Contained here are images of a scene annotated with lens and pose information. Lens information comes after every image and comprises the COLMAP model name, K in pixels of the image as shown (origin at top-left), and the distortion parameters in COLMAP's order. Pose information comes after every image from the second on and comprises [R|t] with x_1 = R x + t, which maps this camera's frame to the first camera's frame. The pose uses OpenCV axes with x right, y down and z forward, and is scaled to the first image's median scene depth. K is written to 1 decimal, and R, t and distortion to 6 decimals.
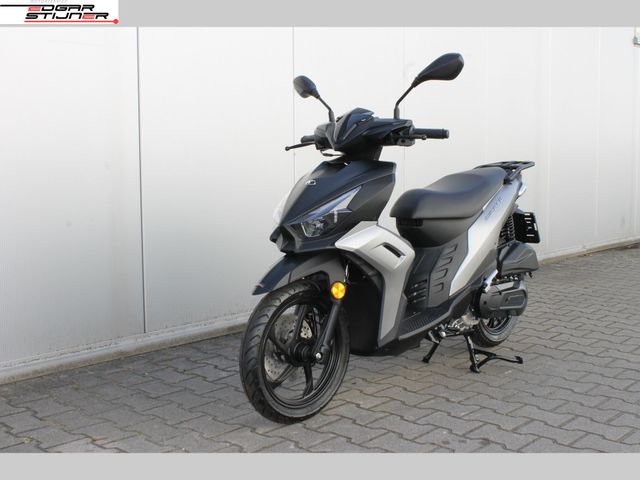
lens RADIAL K [[767.3, 0, 320.0], [0, 767.3, 240.0], [0, 0, 1]] dist [-0.030139, -0.037249]
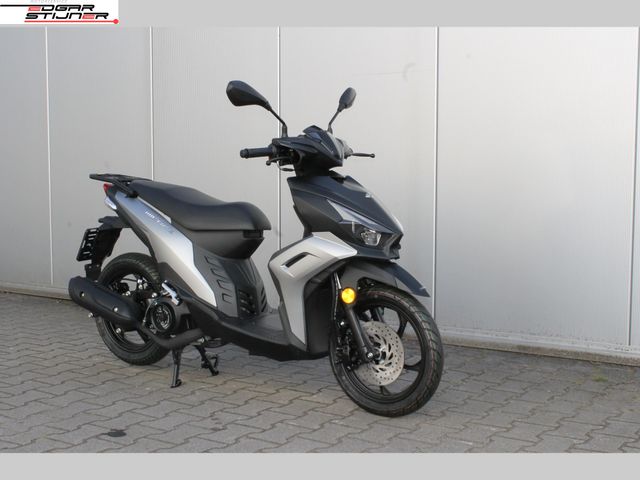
lens RADIAL K [[899.1, 0, 320.0], [0, 899.1, 240.0], [0, 0, 1]] dist [-0.037191, 0.028048]
pose [[0.160683, 0.092499, -0.982662, 1.241767], [-0.100860, 0.991926, 0.076878, -0.102338], [0.981839, 0.086759, 0.168715, 0.750480]]
